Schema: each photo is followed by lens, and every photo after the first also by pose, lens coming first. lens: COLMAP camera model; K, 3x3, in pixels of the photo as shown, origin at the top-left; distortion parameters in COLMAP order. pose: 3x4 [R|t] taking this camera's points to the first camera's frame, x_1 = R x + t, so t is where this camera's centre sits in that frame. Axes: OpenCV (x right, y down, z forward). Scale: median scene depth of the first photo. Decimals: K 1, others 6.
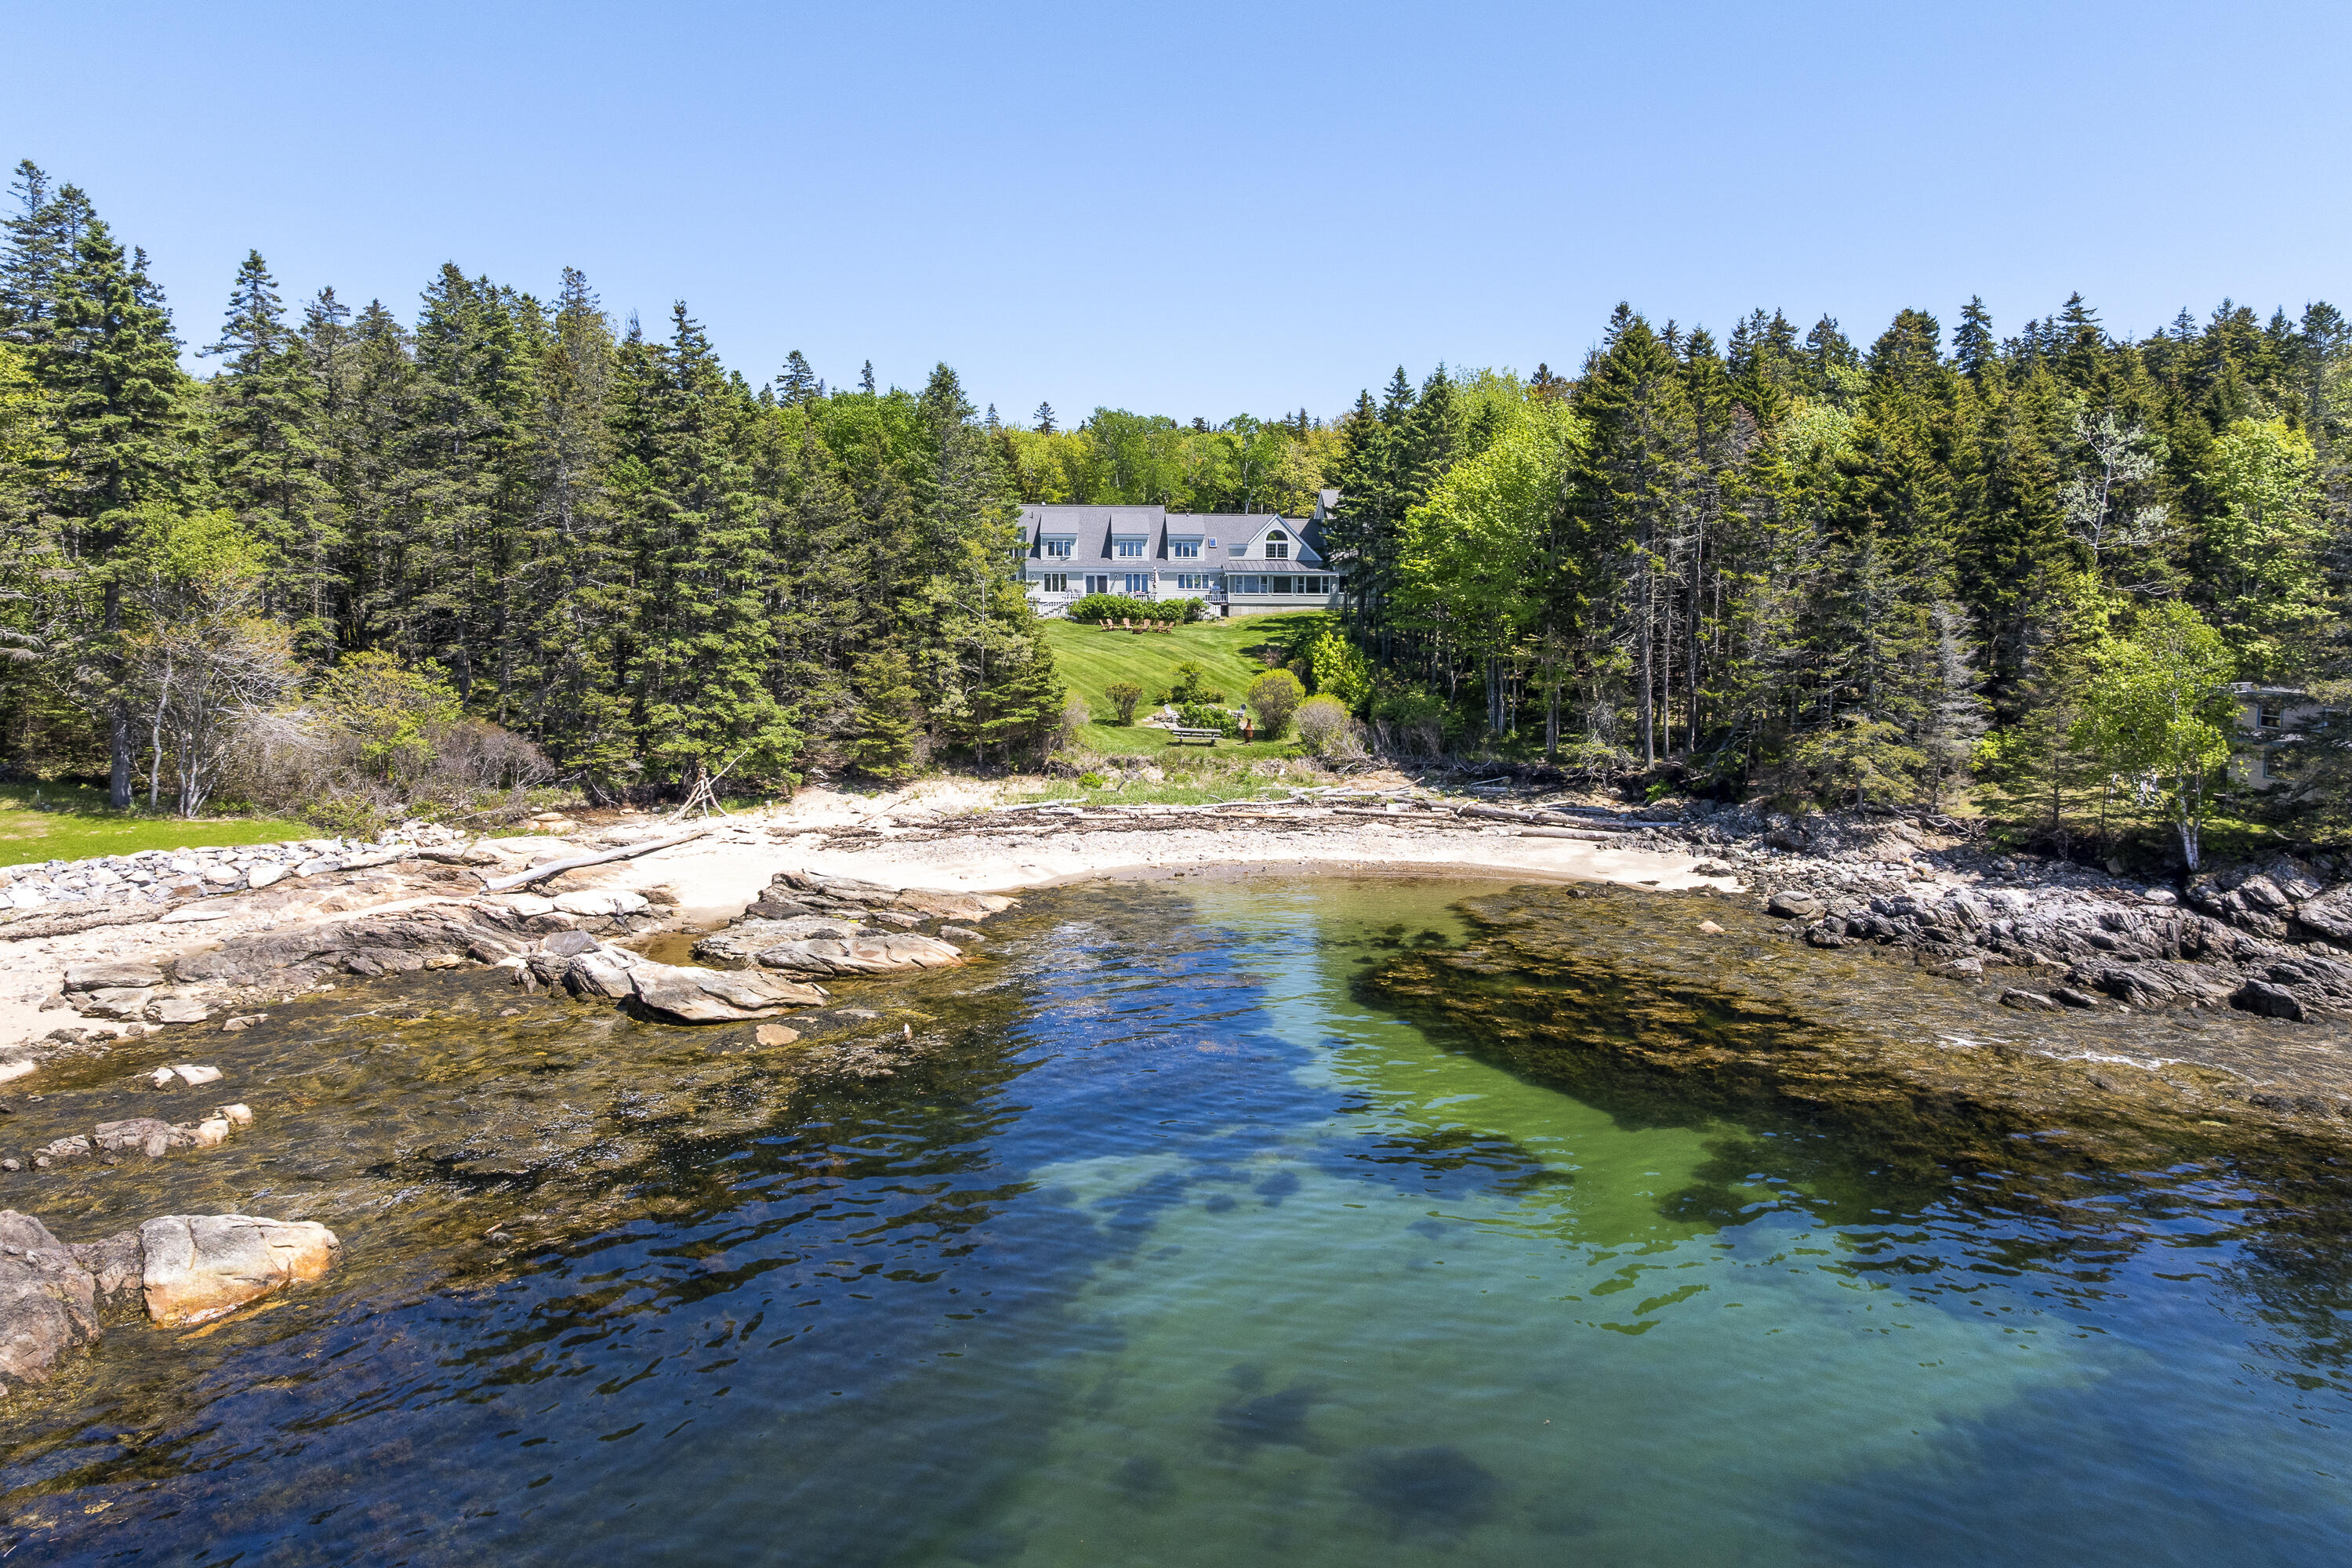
lens RADIAL K [[1606.0, 0, 1169.6], [0, 1606.0, 686.2], [0, 0, 1]] dist [-0.021114, 0.001645]
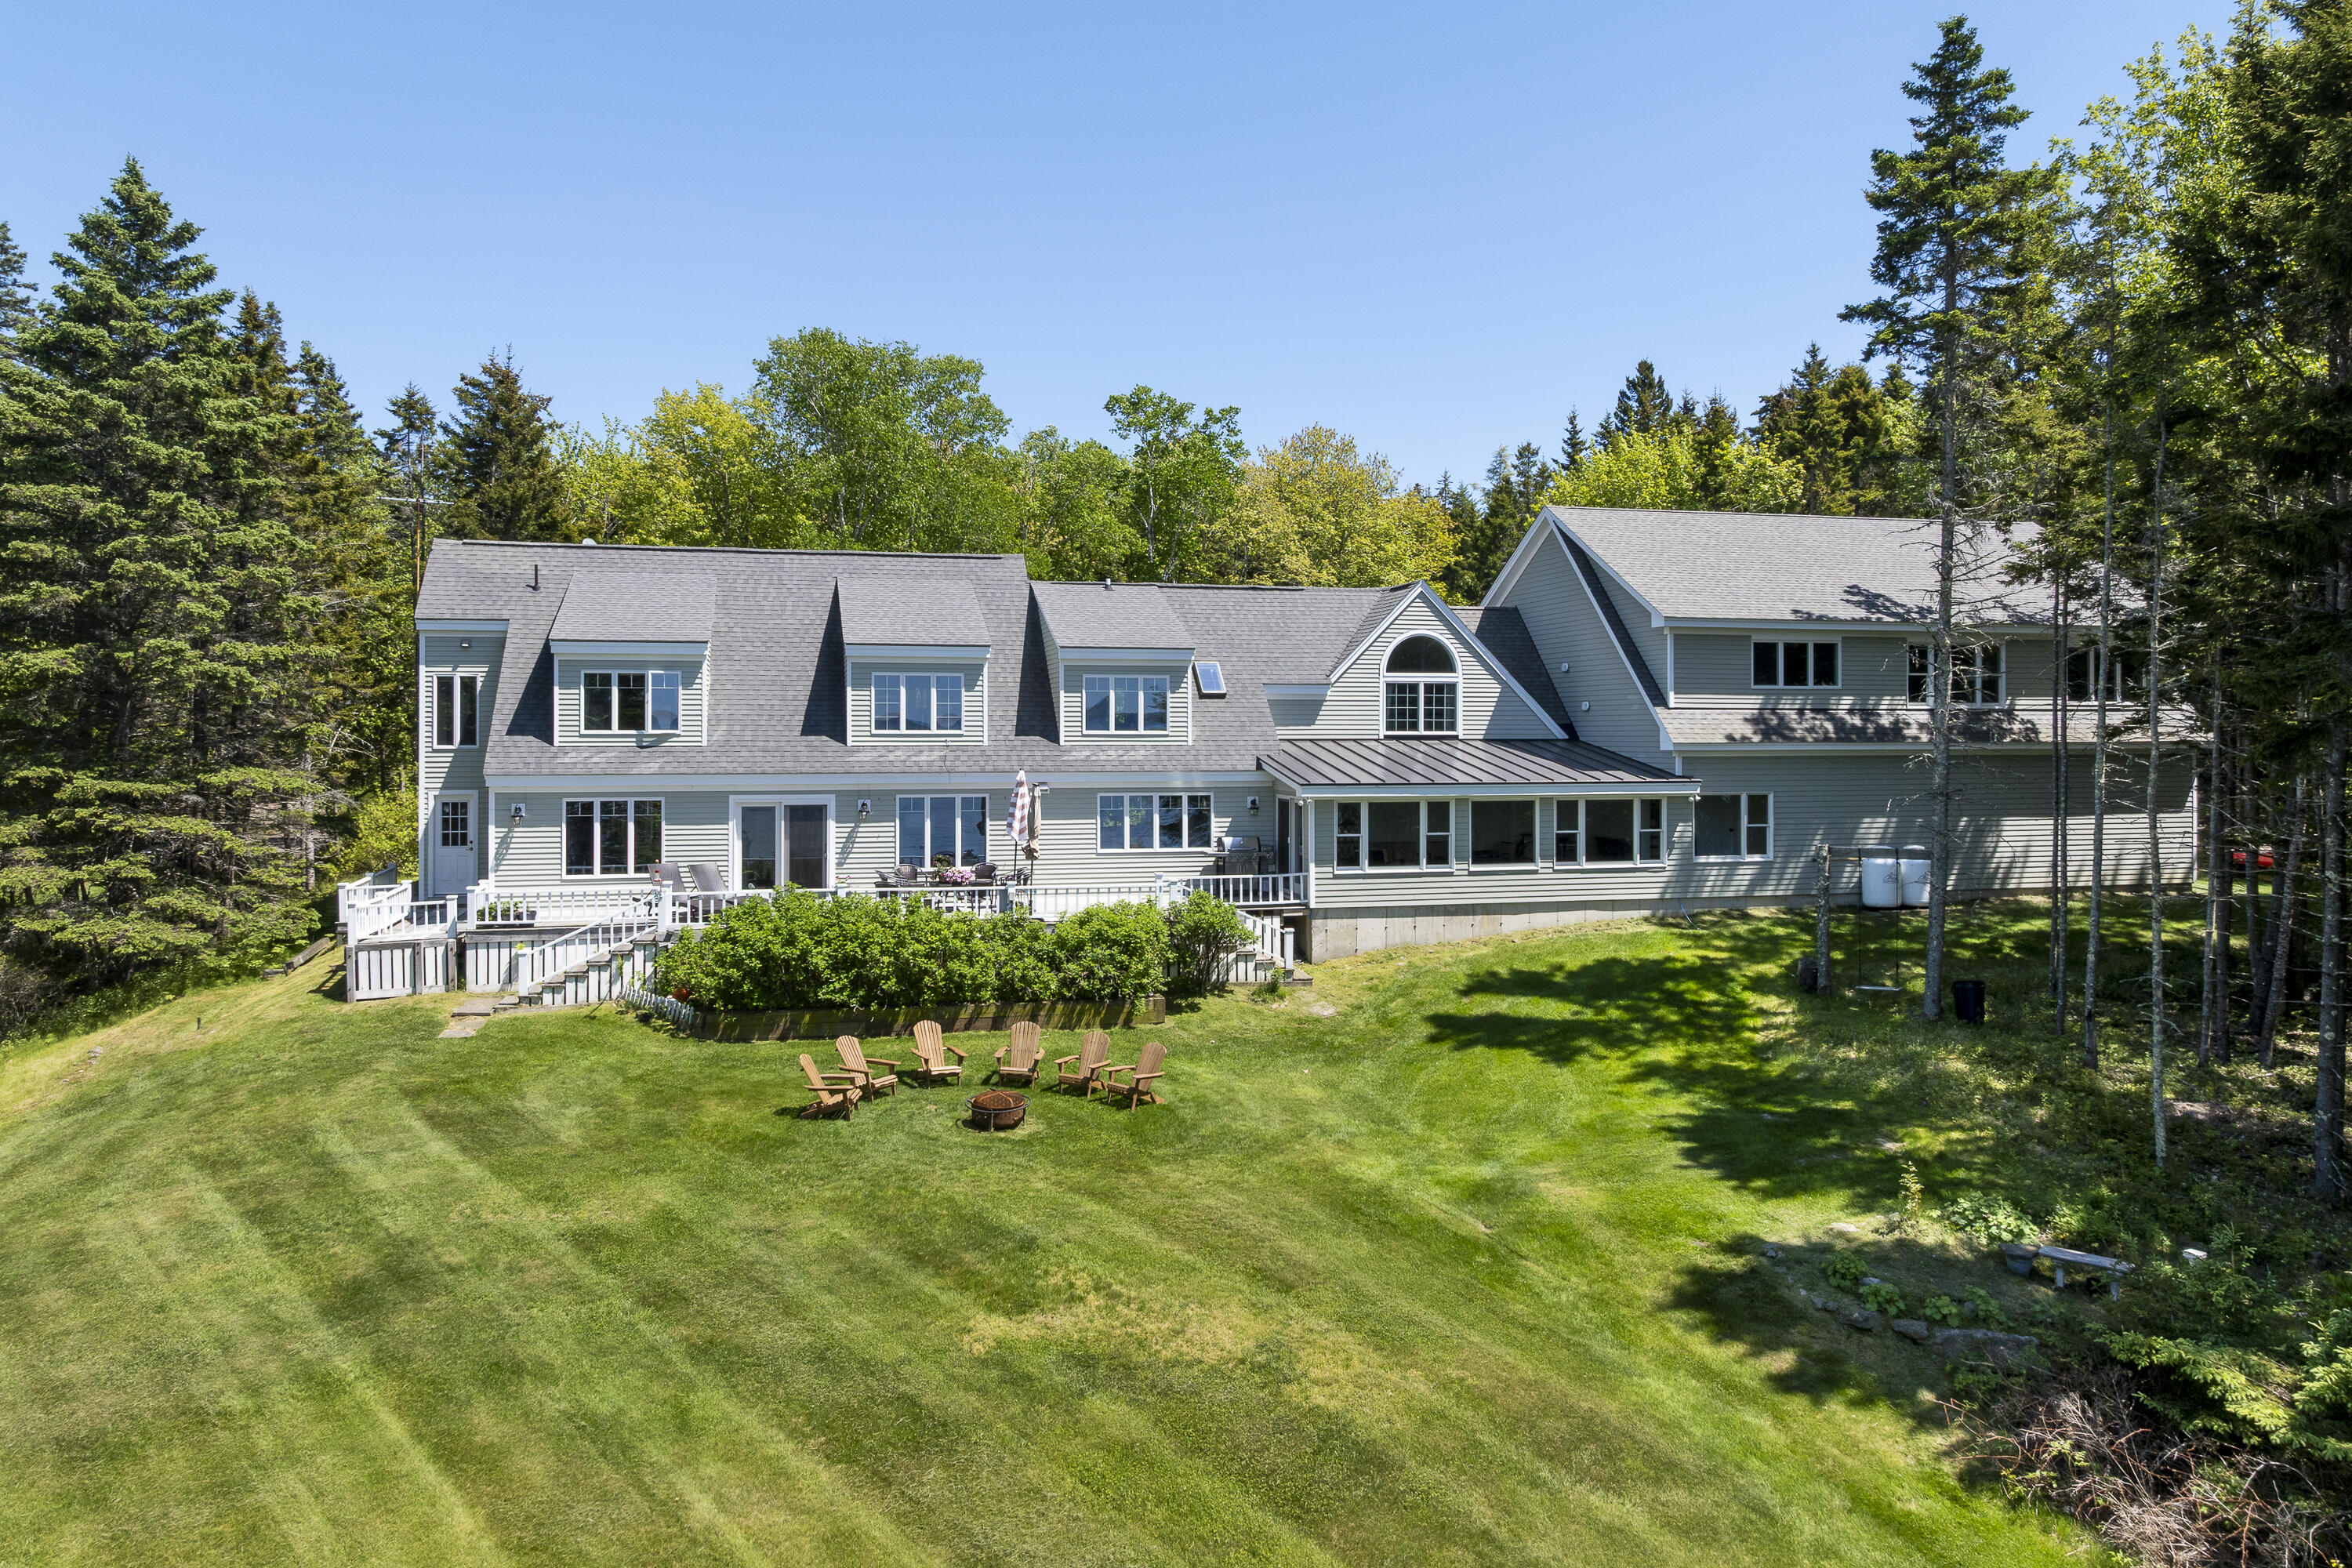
lens RADIAL K [[1623.1, 0, 1189.5], [0, 1623.1, 717.9], [0, 0, 1]] dist [-0.009277, -0.000784]
pose [[0.979954, -0.005844, 0.199136, -0.051100], [0.022628, 0.996366, -0.082112, -0.091537], [-0.197933, 0.084972, 0.976526, 1.115773]]
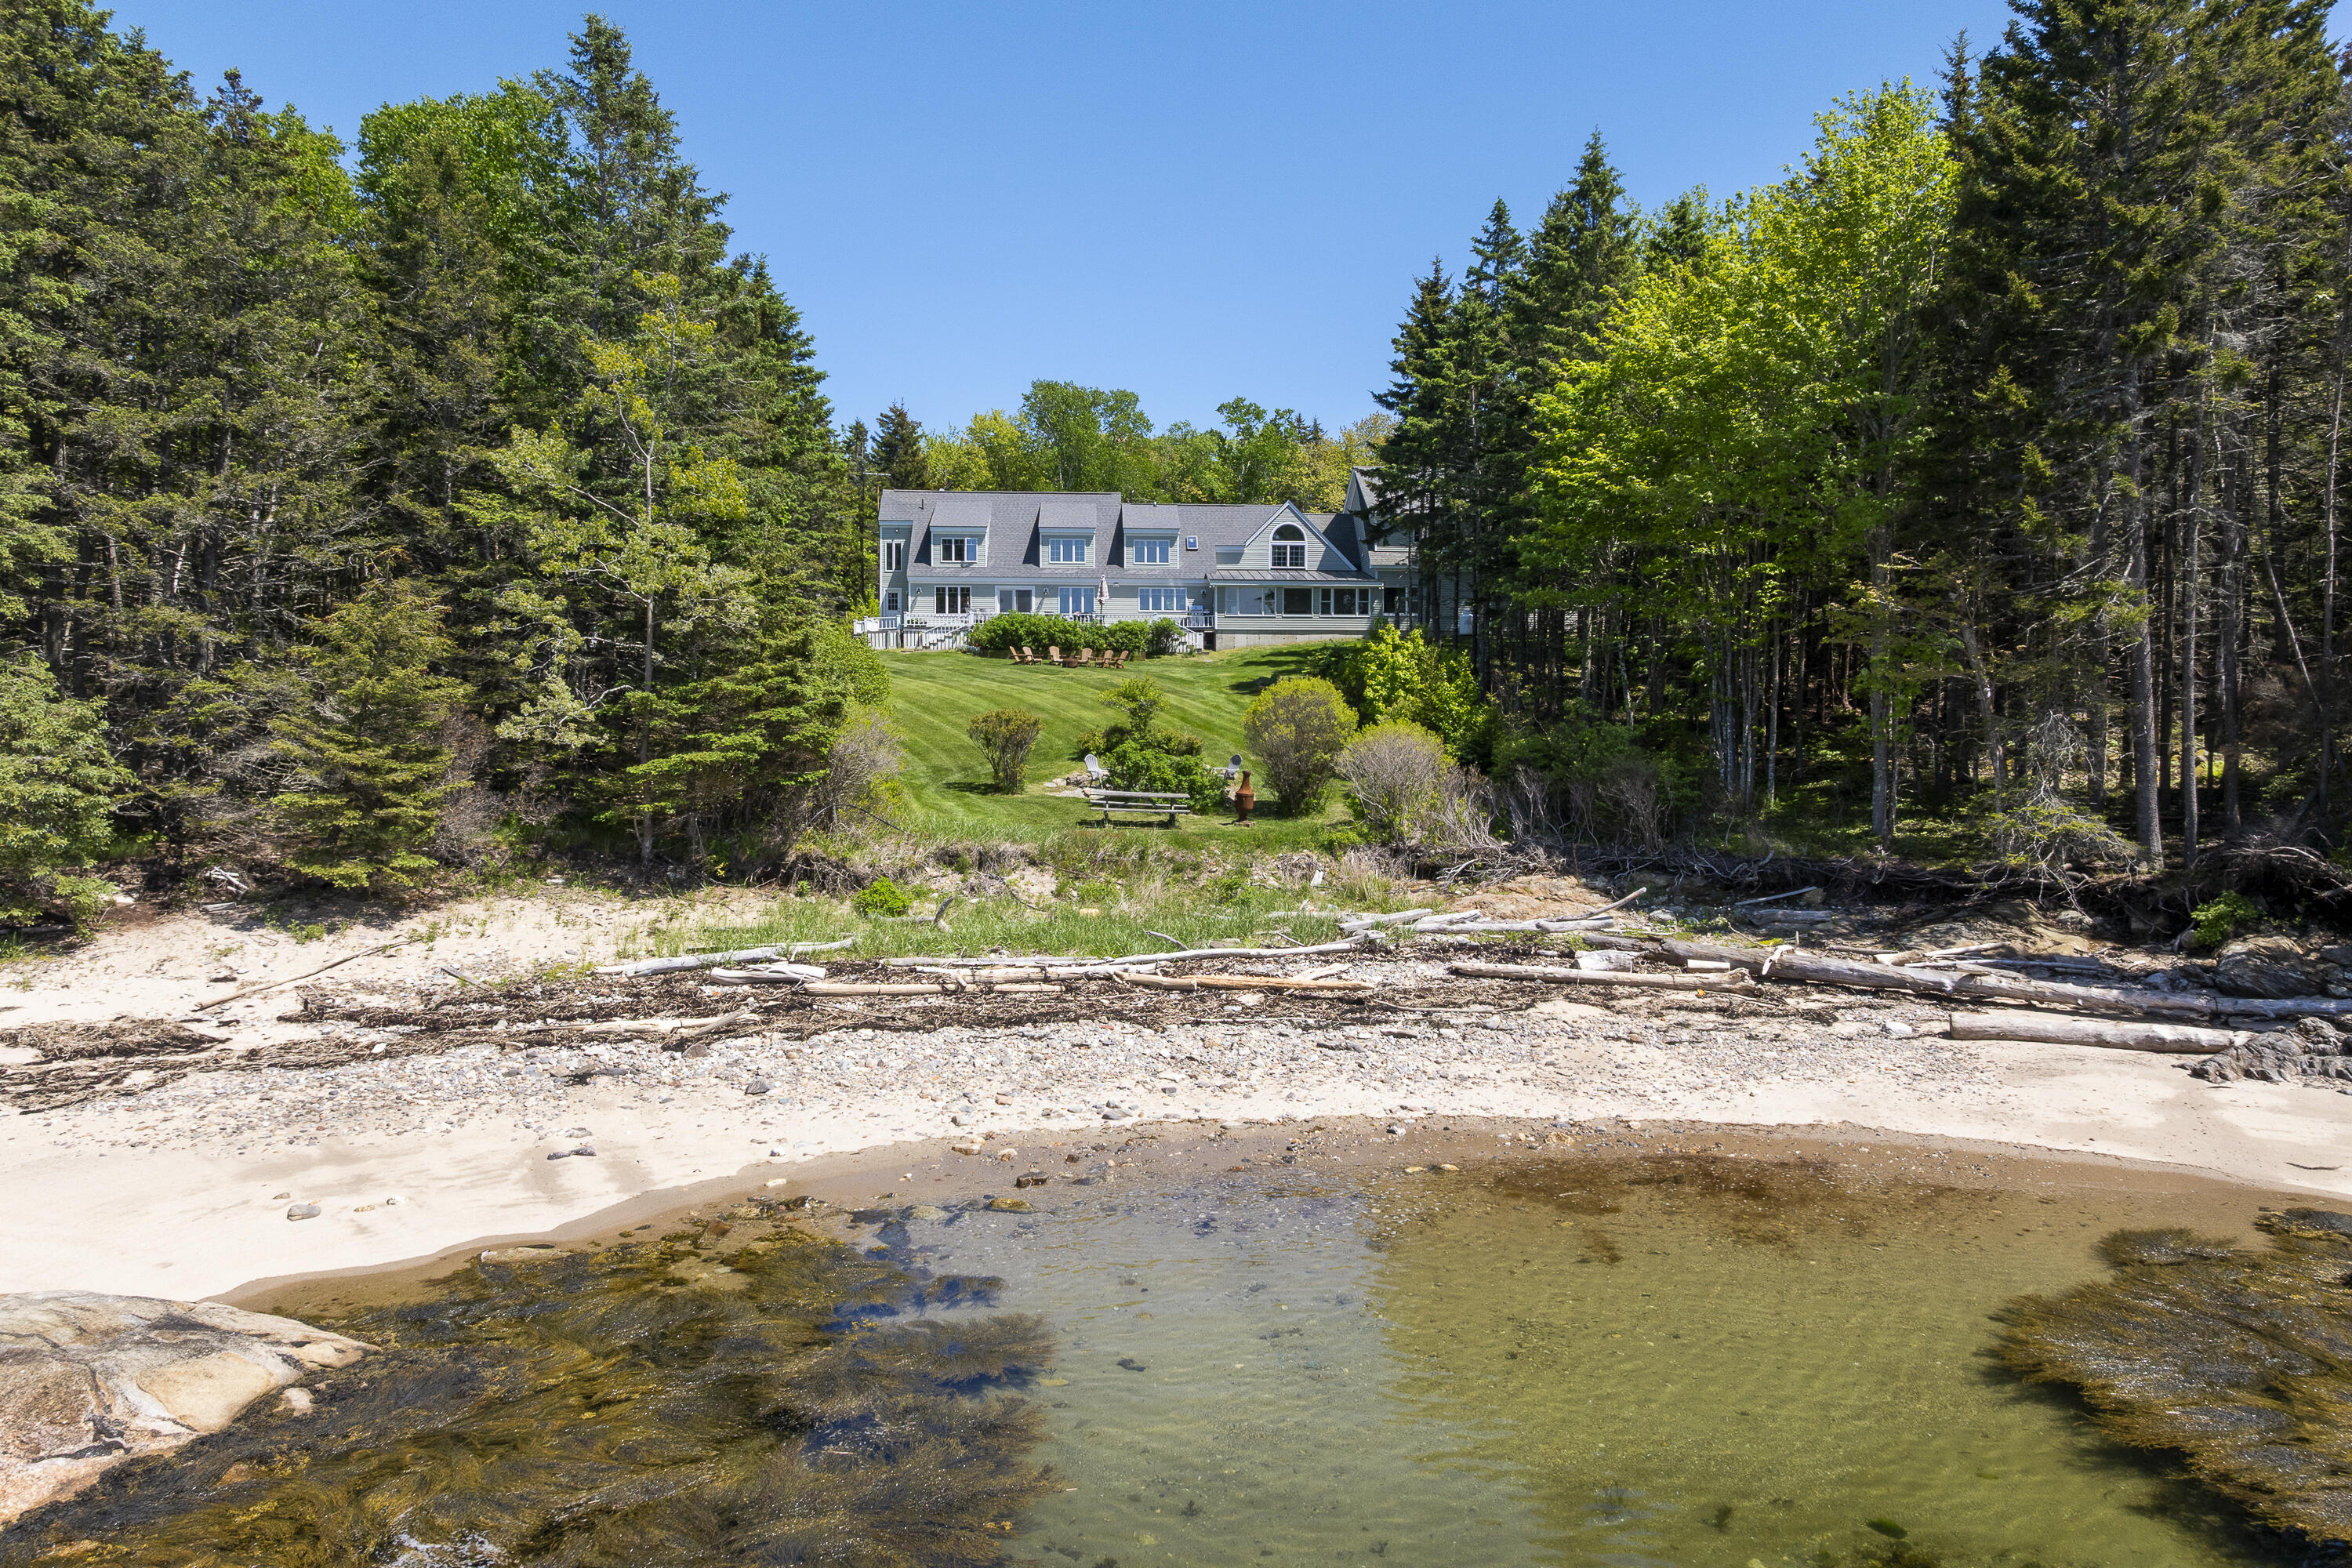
lens RADIAL K [[1588.3, 0, 1176.0], [0, 1588.3, 784.0], [0, 0, 1]] dist [-0.038557, -0.001063]
pose [[0.999991, -0.001652, 0.003858, 0.027026], [0.001715, 0.999864, -0.016385, 0.032679], [-0.003830, 0.016392, 0.999858, 0.529809]]
